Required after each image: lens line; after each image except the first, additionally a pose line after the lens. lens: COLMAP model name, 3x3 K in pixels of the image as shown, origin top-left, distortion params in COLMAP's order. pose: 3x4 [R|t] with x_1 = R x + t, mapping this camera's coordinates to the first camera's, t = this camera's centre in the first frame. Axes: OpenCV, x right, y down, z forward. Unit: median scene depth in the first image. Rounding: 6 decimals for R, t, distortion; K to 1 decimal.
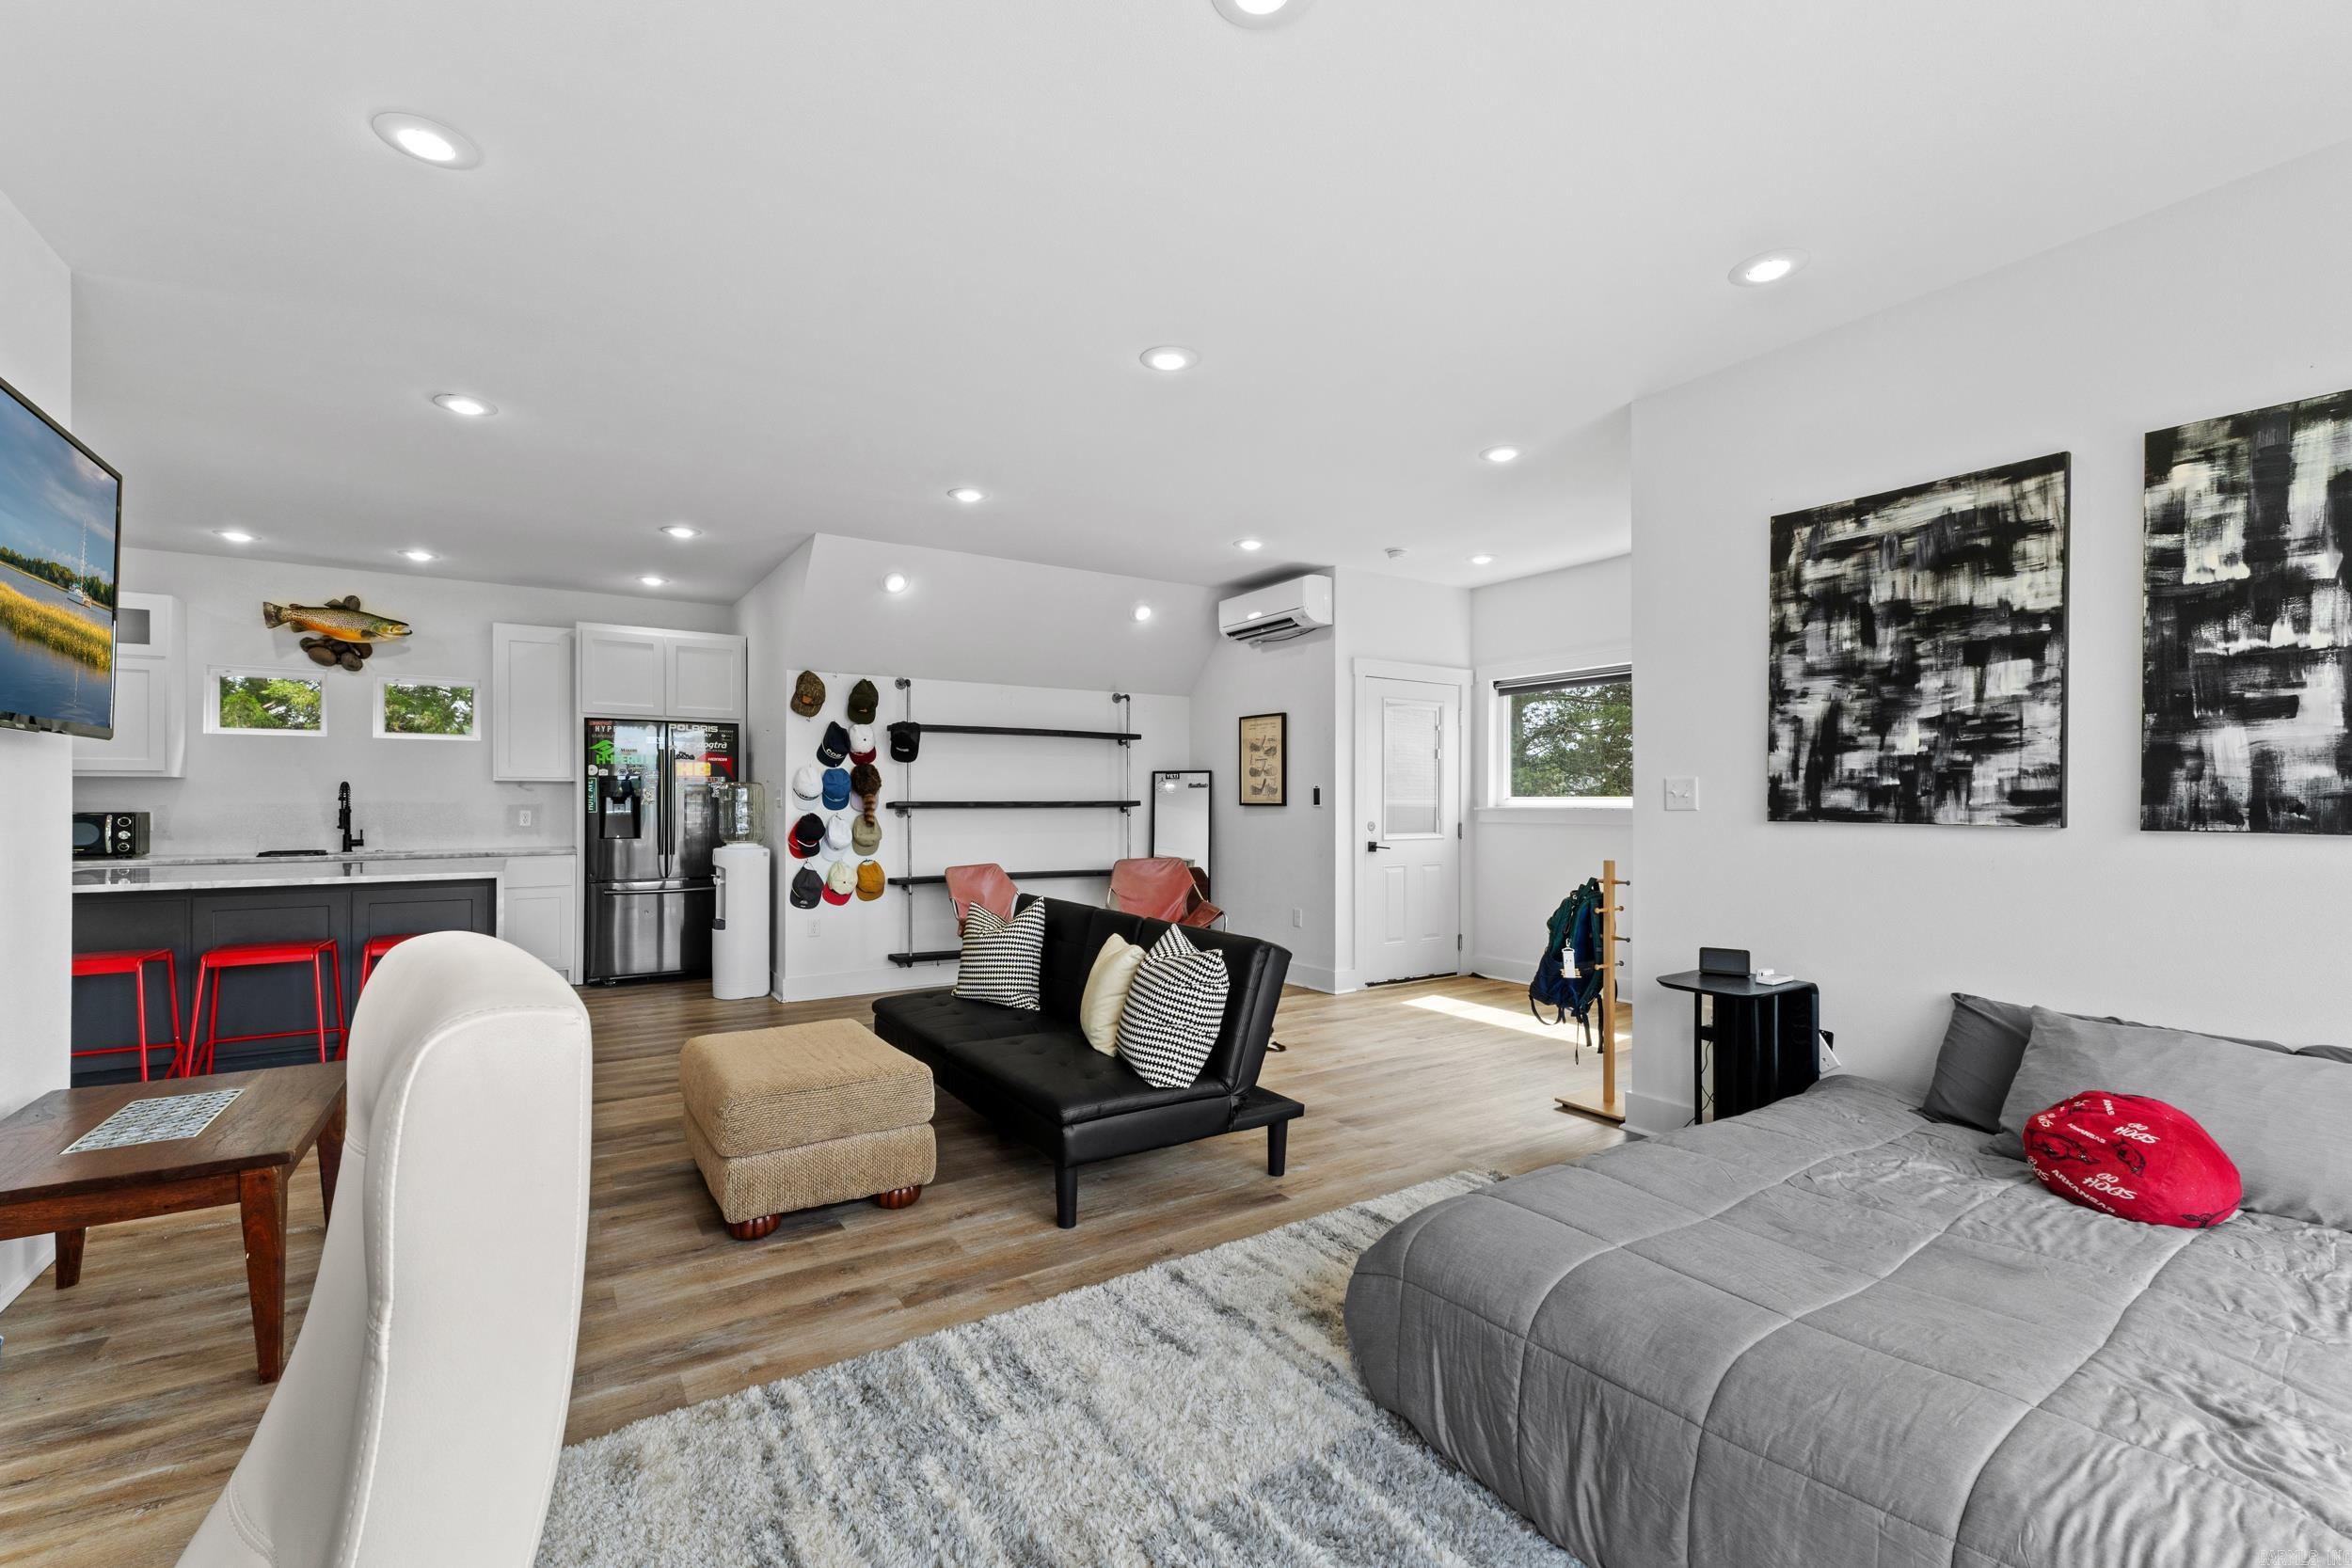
lens RADIAL K [[1002.5, 0, 1177.6], [0, 1002.5, 795.7], [0, 0, 1]] dist [0.000972, -0.001547]
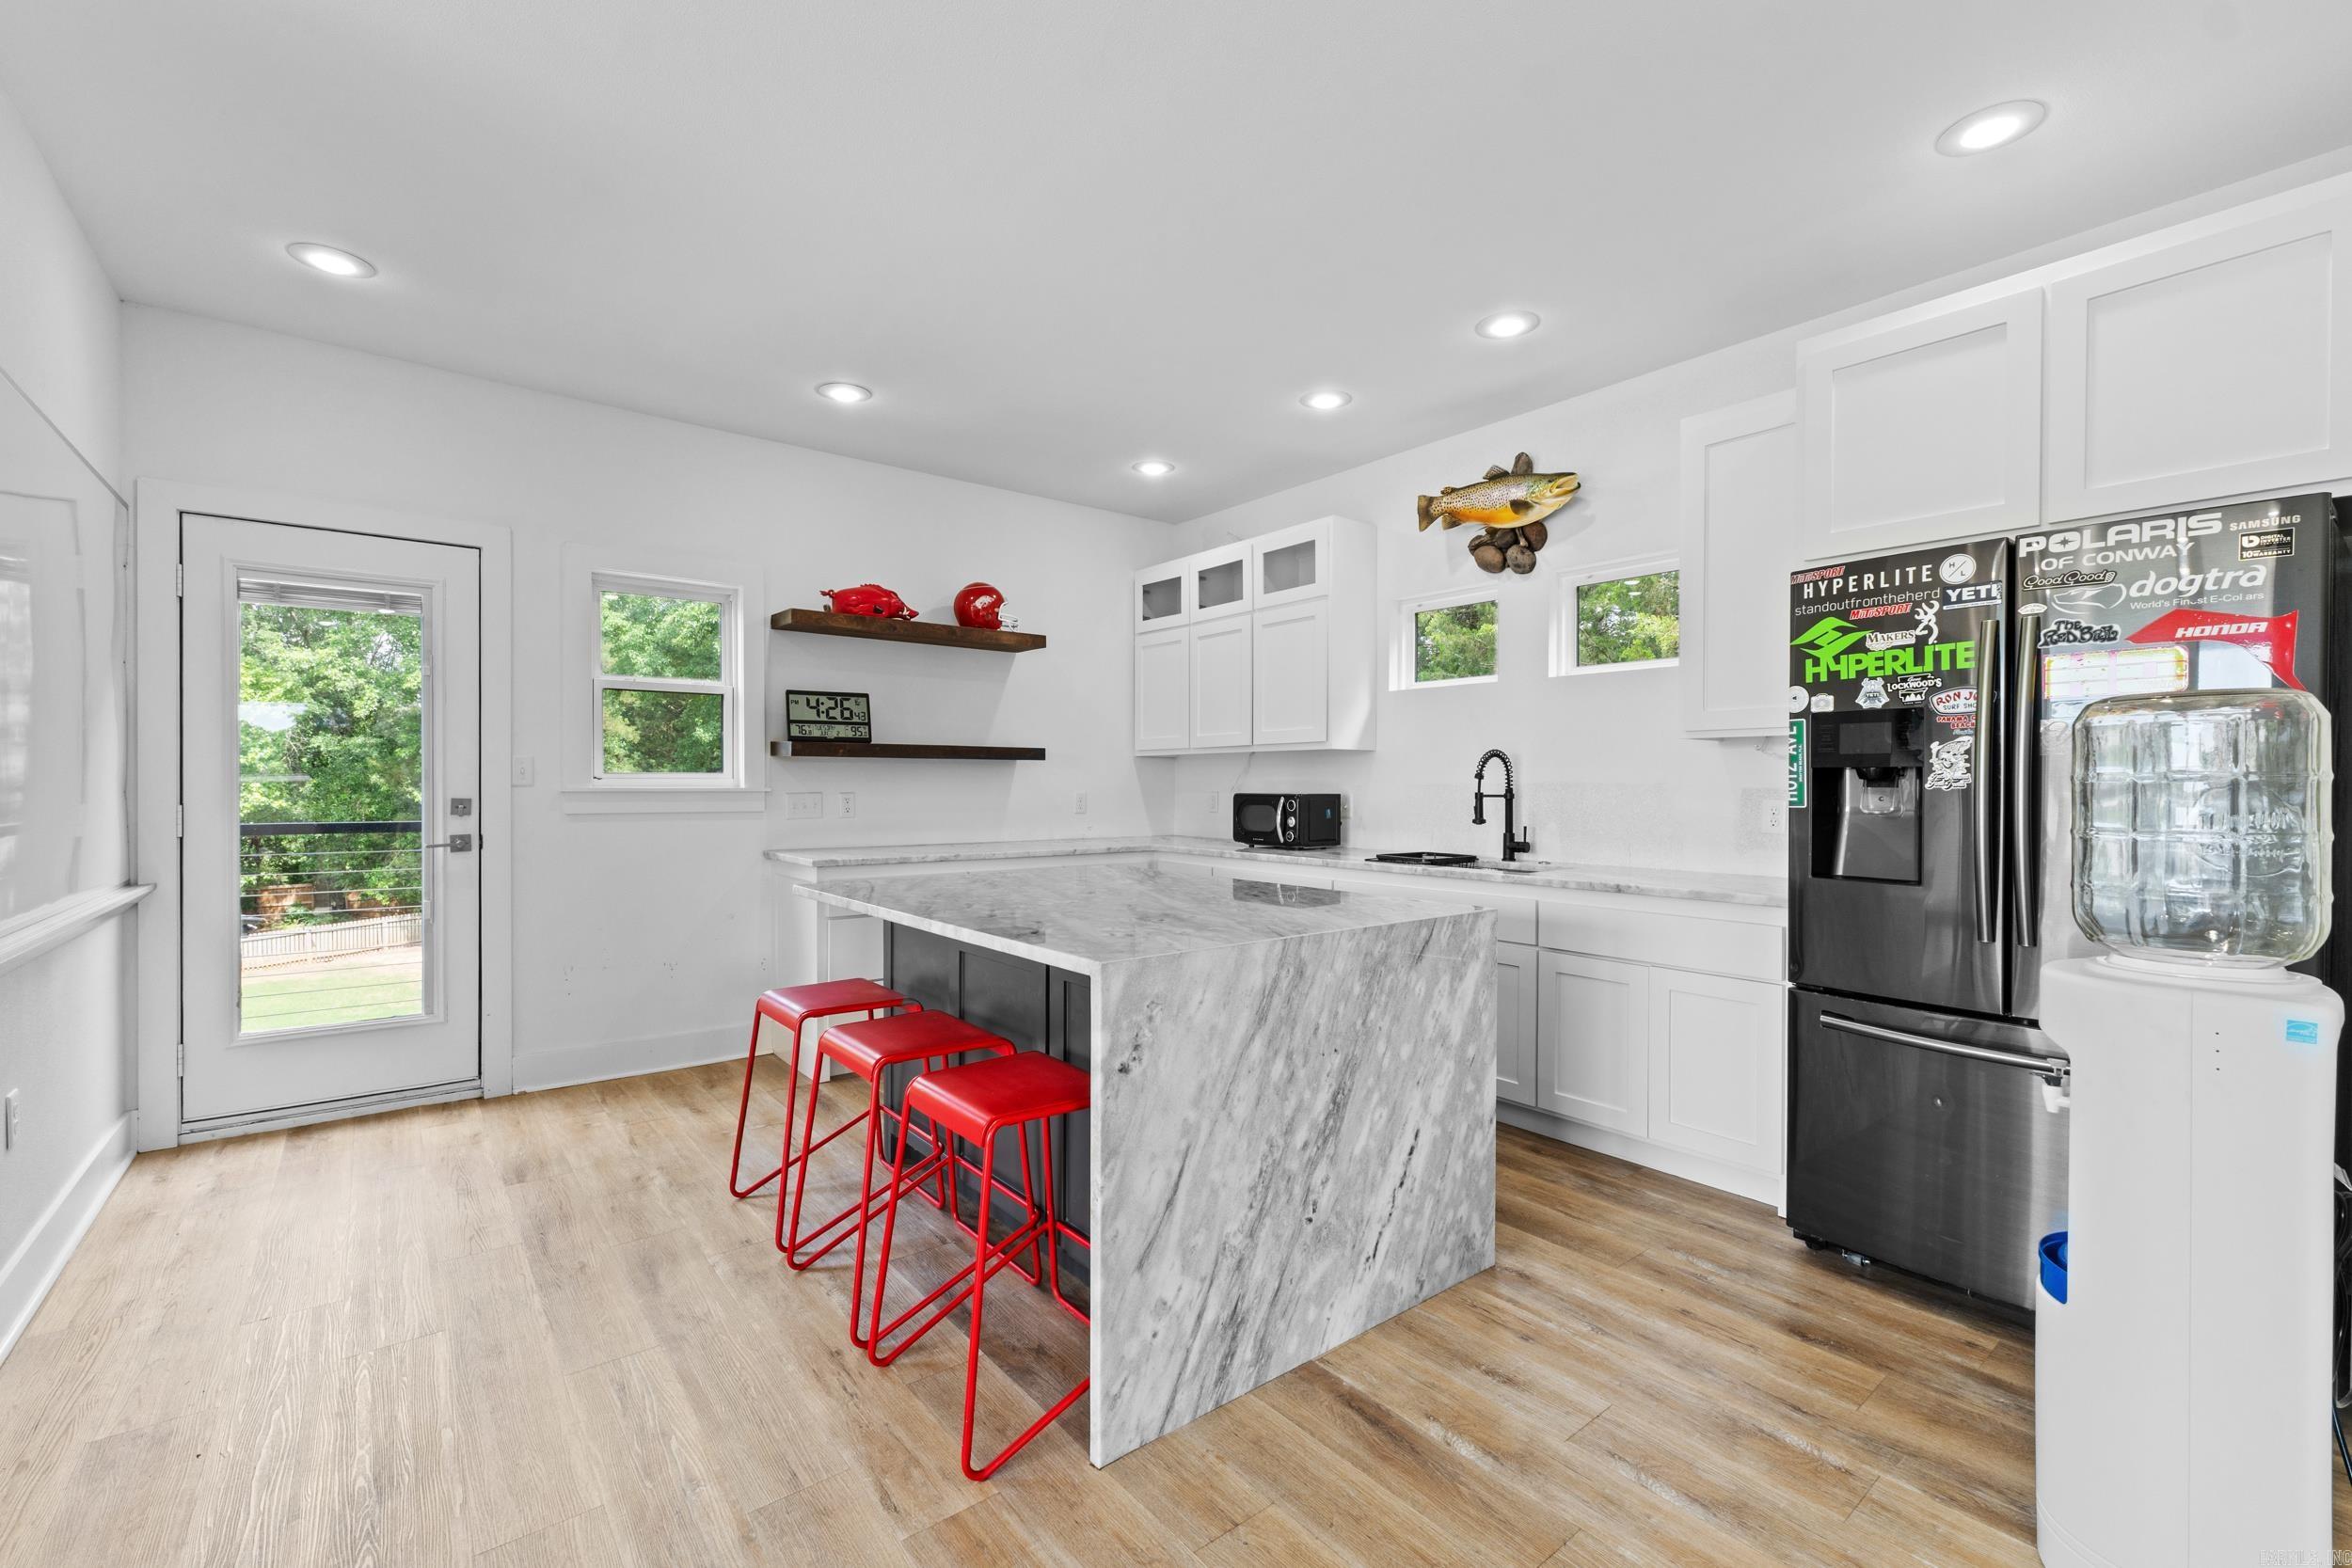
lens RADIAL K [[1002.5, 0, 1163.4], [0, 1002.5, 781.7], [0, 0, 1]] dist [0.000972, -0.001547]
pose [[0.076613, -0.001414, -0.997060, -0.431085], [0.001148, 0.999998, -0.001330, 0.013493], [0.997060, -0.001043, 0.076615, 1.453092]]
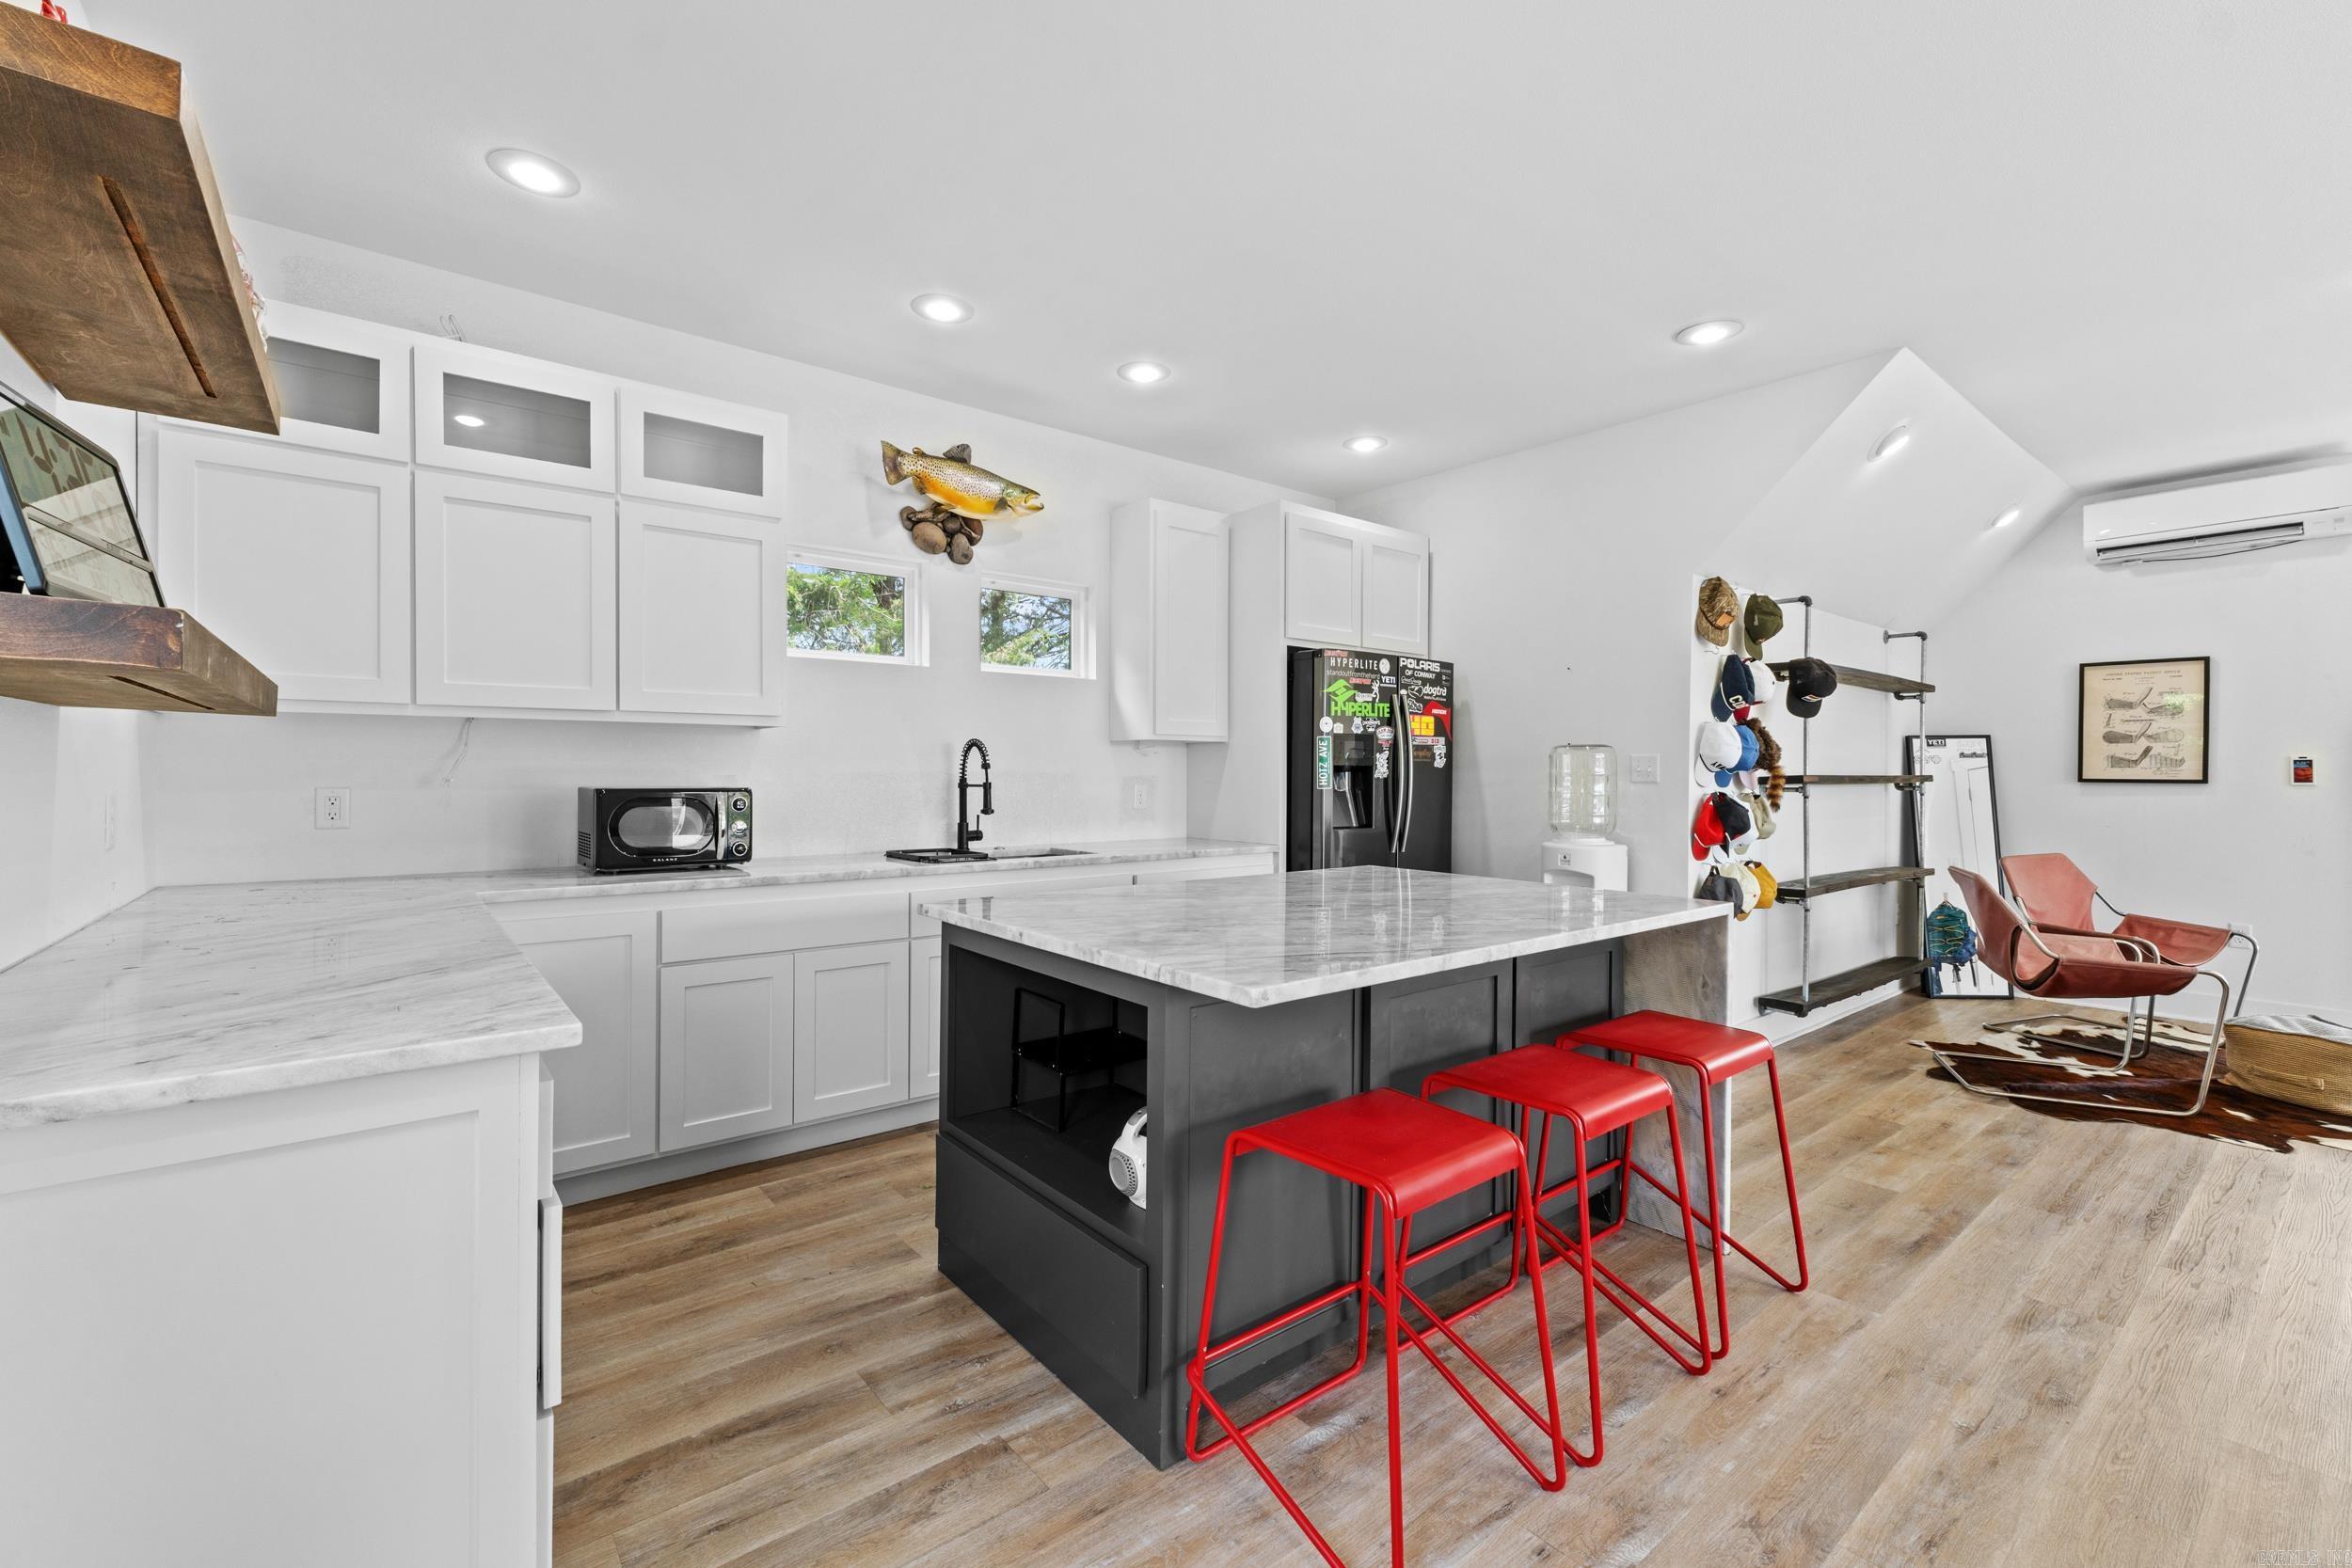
lens RADIAL K [[1002.5, 0, 1167.0], [0, 1002.5, 784.6], [0, 0, 1]] dist [0.000972, -0.001547]
pose [[0.995645, 0.004111, 0.093135, -1.502101], [-0.005488, 0.999879, 0.014528, 0.009809], [-0.093064, -0.014976, 0.995547, 0.713005]]
